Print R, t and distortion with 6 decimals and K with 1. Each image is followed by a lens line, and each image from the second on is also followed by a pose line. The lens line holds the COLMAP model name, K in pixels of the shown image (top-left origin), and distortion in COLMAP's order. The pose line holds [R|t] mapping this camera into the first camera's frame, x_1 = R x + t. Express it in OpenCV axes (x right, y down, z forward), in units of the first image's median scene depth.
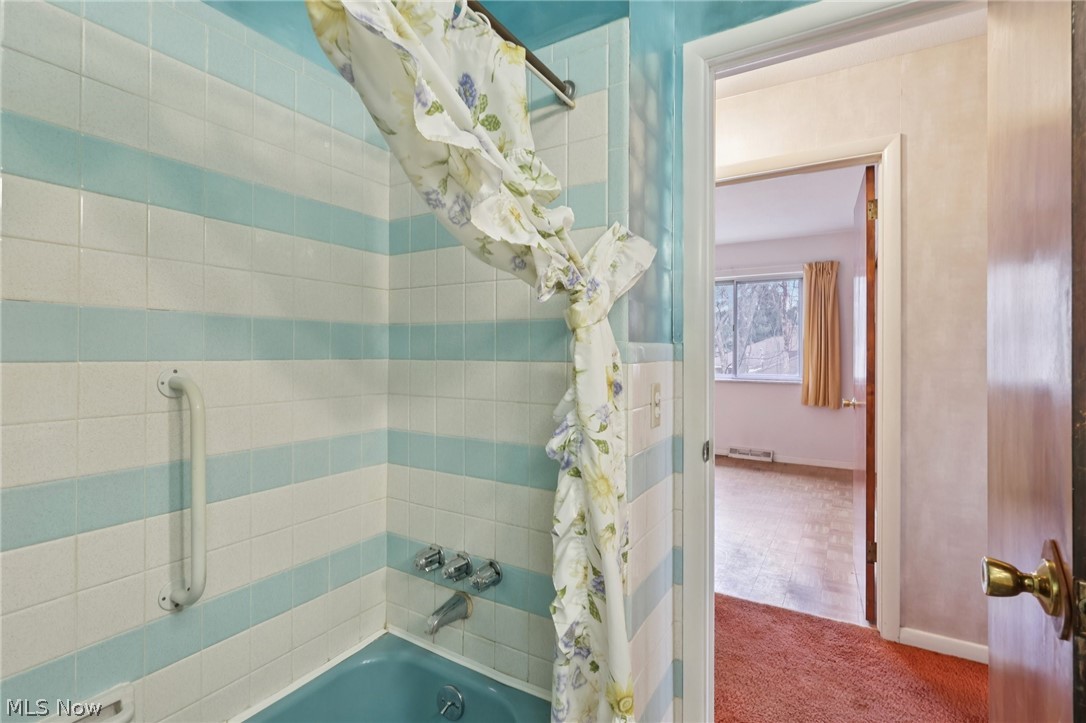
lens RADIAL K [[509.5, 0, 541.2], [0, 509.5, 365.0], [0, 0, 1]] dist [-0.005276, 0.000668]
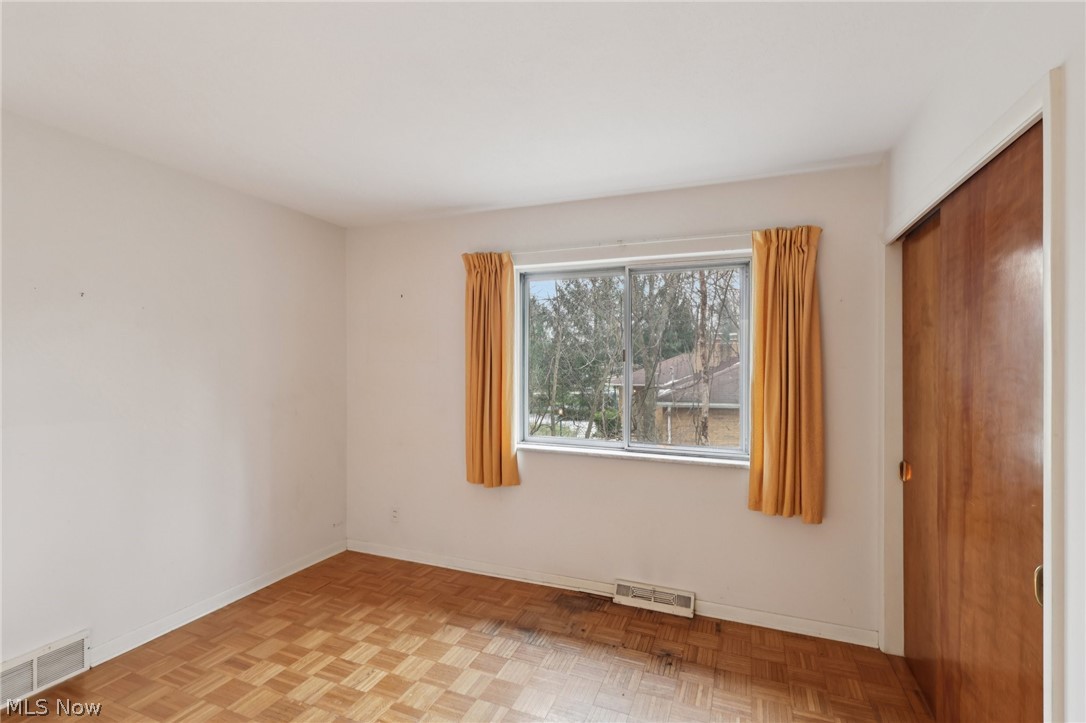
lens RADIAL K [[509.5, 0, 541.2], [0, 509.5, 365.0], [0, 0, 1]] dist [-0.005276, 0.000668]
pose [[0.987613, 0.008844, 0.156658, 0.222236], [-0.005147, 0.999699, -0.023988, -0.052447], [-0.156823, 0.022885, 0.987361, 0.518576]]
